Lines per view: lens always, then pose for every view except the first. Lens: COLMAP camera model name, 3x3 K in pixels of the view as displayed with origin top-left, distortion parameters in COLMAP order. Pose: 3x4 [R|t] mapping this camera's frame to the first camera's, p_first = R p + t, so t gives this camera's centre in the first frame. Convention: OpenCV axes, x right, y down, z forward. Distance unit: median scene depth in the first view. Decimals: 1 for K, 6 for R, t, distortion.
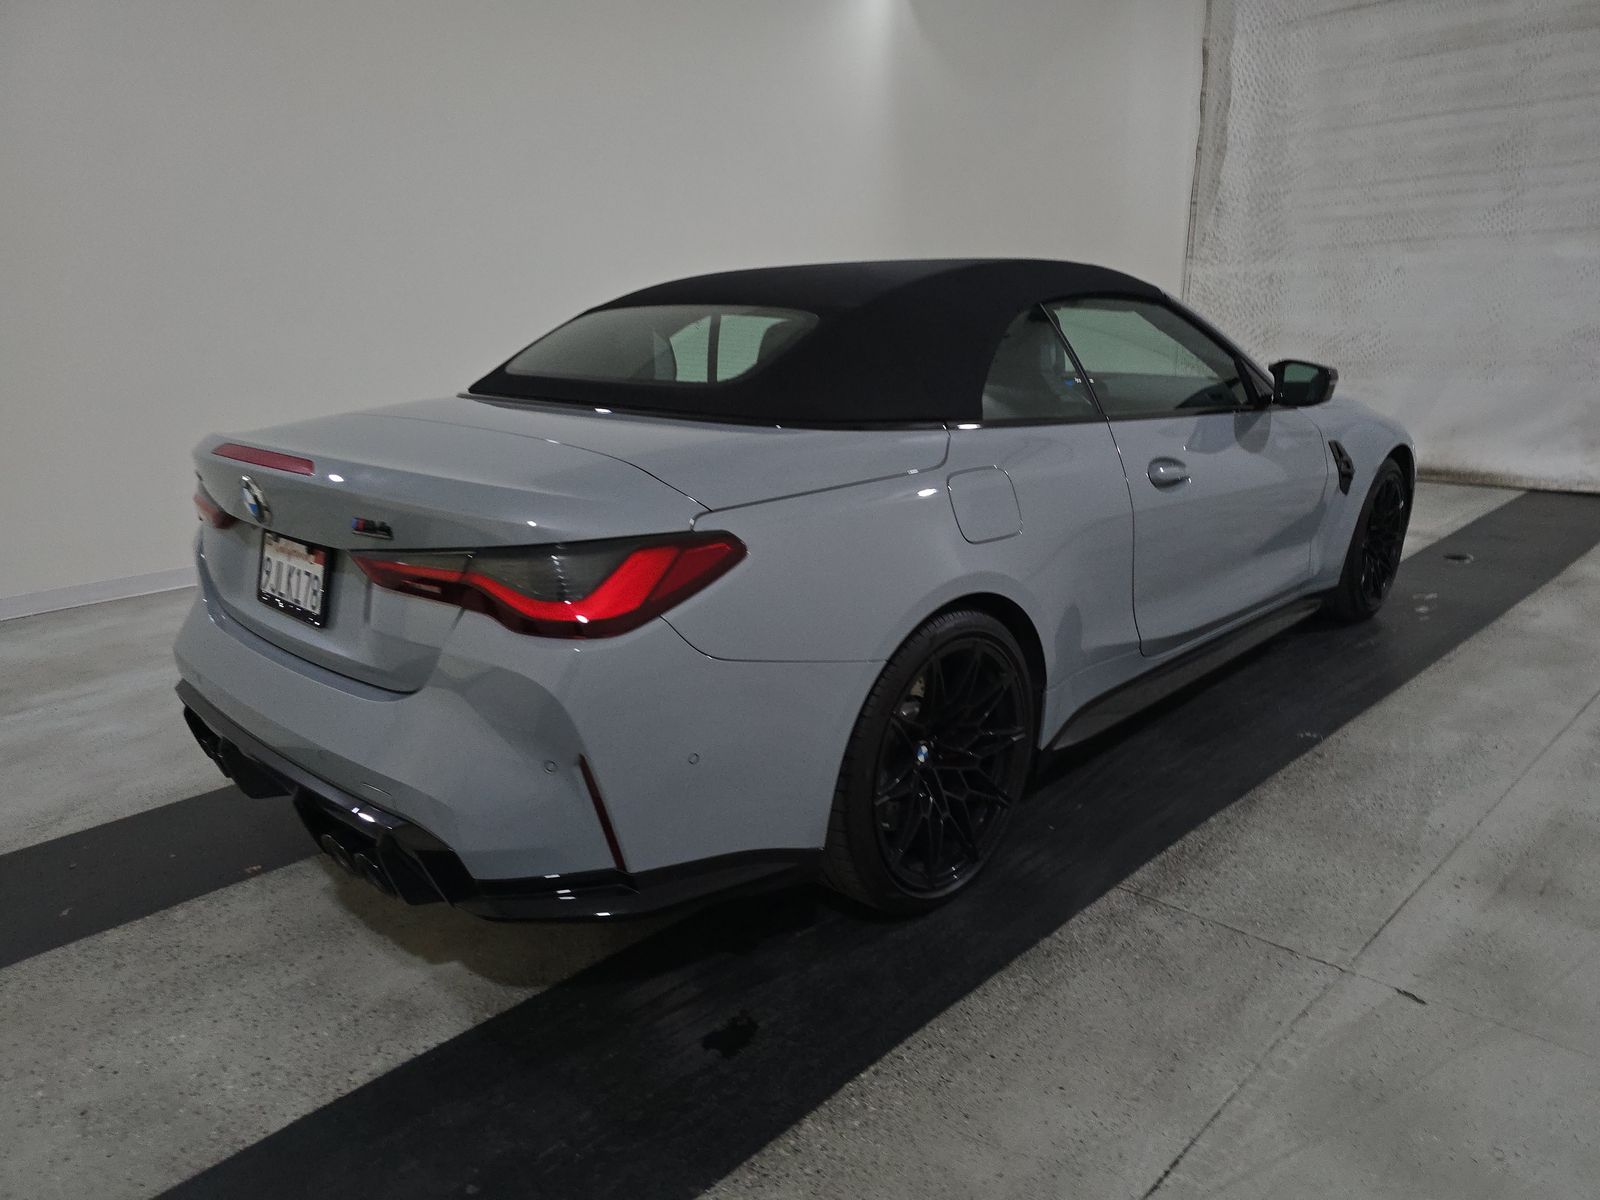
lens RADIAL K [[1082.3, 0, 808.7], [0, 1082.3, 602.2], [0, 0, 1]] dist [0.039268, -0.048741]
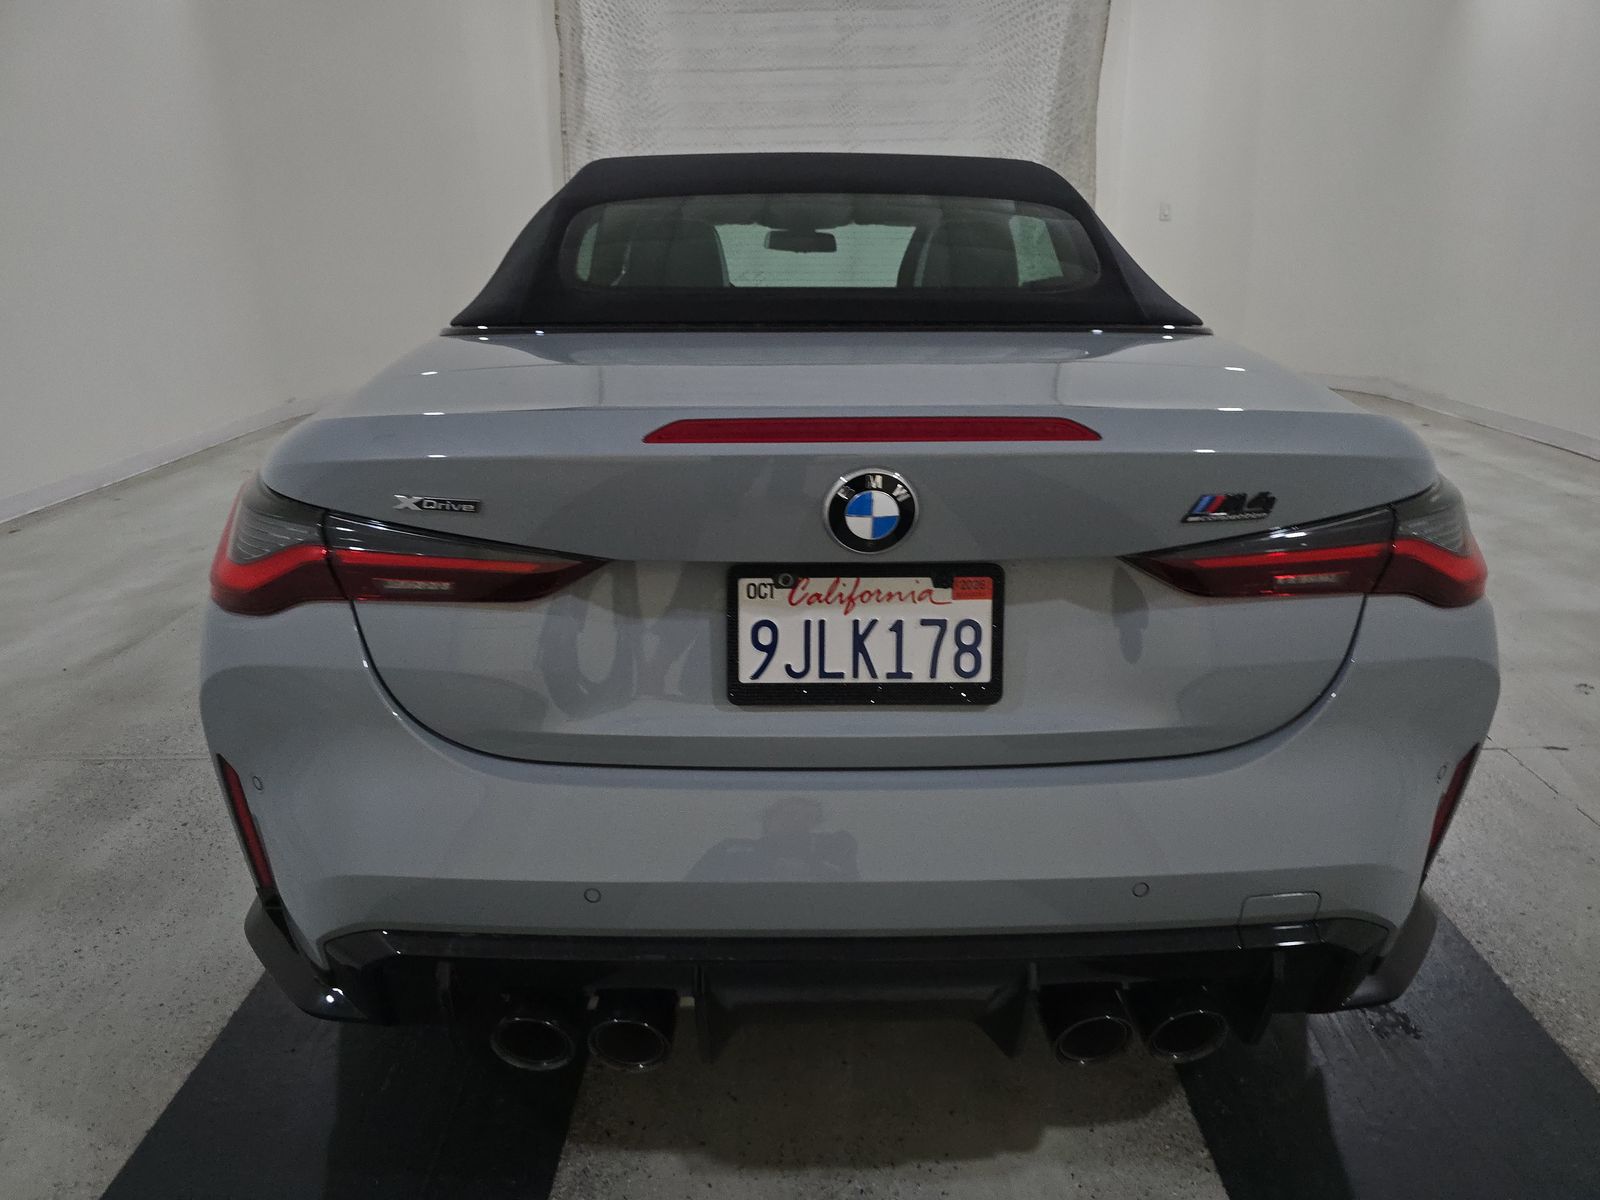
lens RADIAL K [[1082.3, 0, 808.7], [0, 1082.3, 602.2], [0, 0, 1]] dist [0.039268, -0.048741]
pose [[0.706962, -0.204292, 0.677103, -0.695240], [0.174263, 0.978173, 0.113182, -0.088038], [-0.685446, 0.037979, 0.727132, 0.486545]]
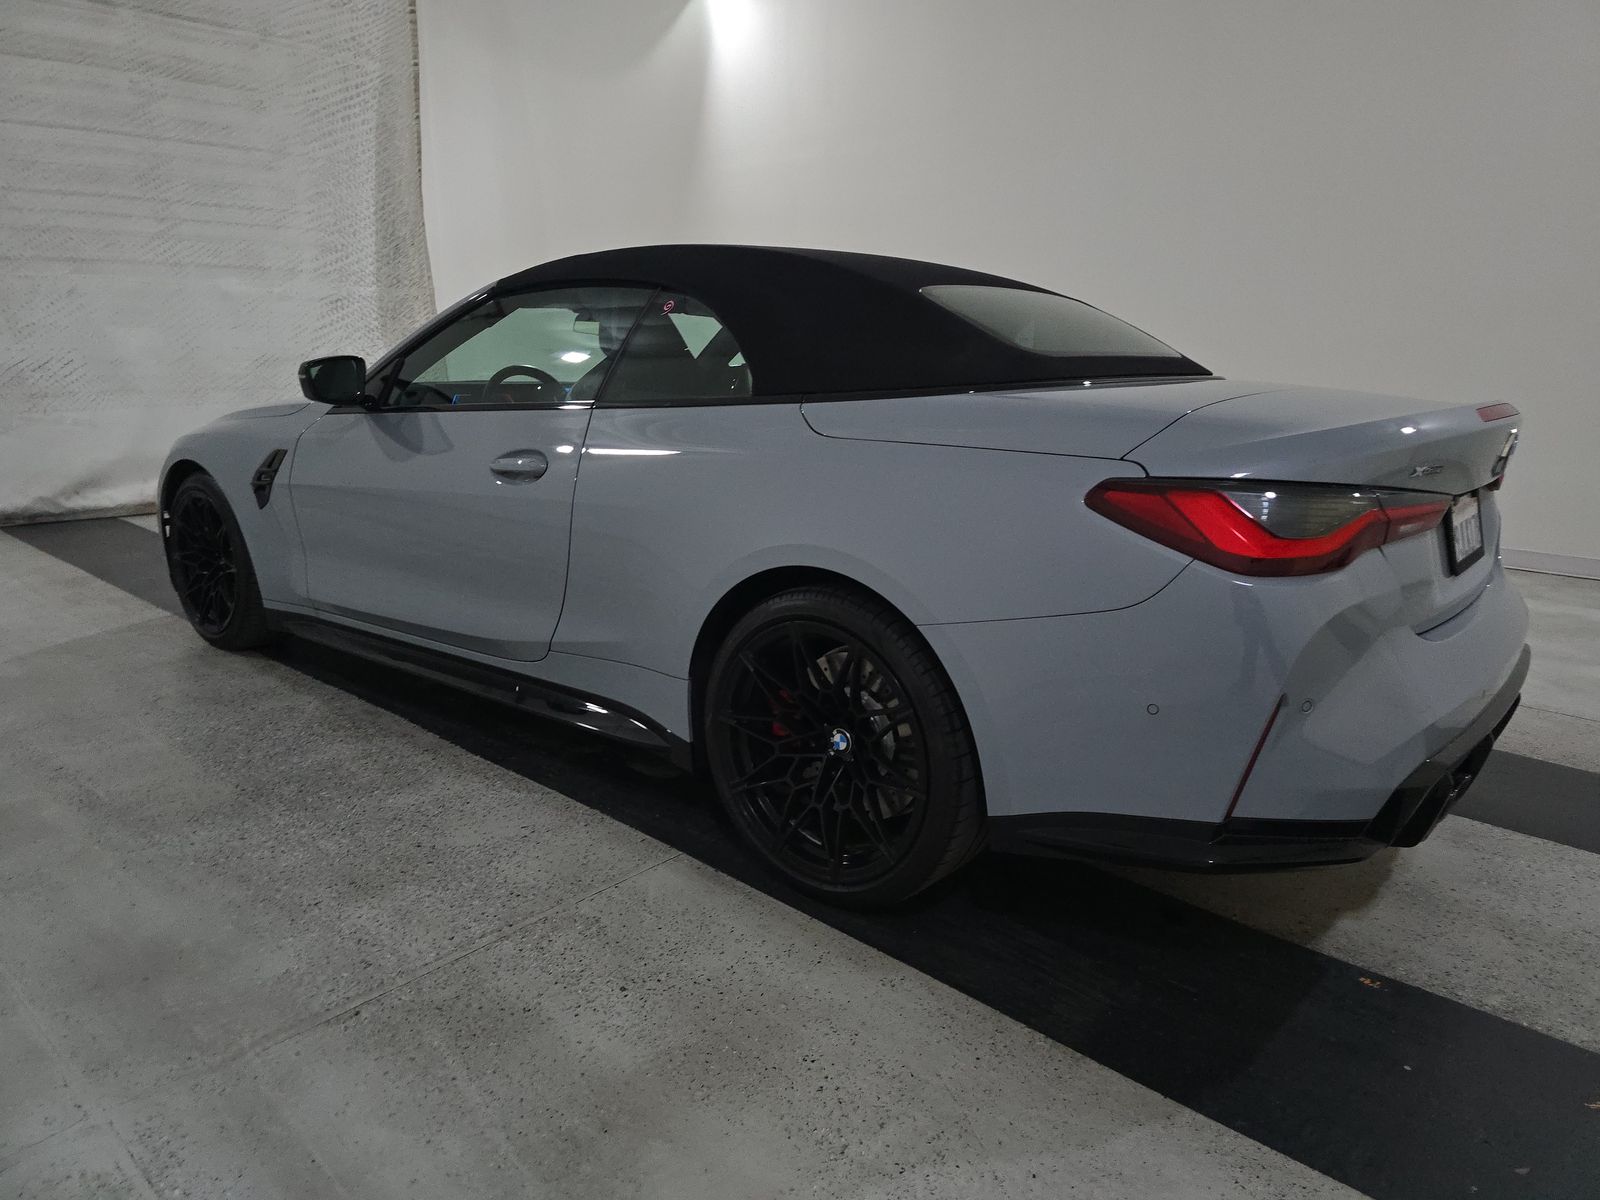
lens RADIAL K [[1062.9, 0, 801.7], [0, 1062.9, 636.9], [0, 0, 1]] dist [-0.003537, -0.017827]
pose [[-0.065138, -0.230954, 0.970782, -1.126220], [0.245840, 0.939148, 0.239924, -0.252642], [-0.967119, 0.254286, -0.004396, 1.302883]]
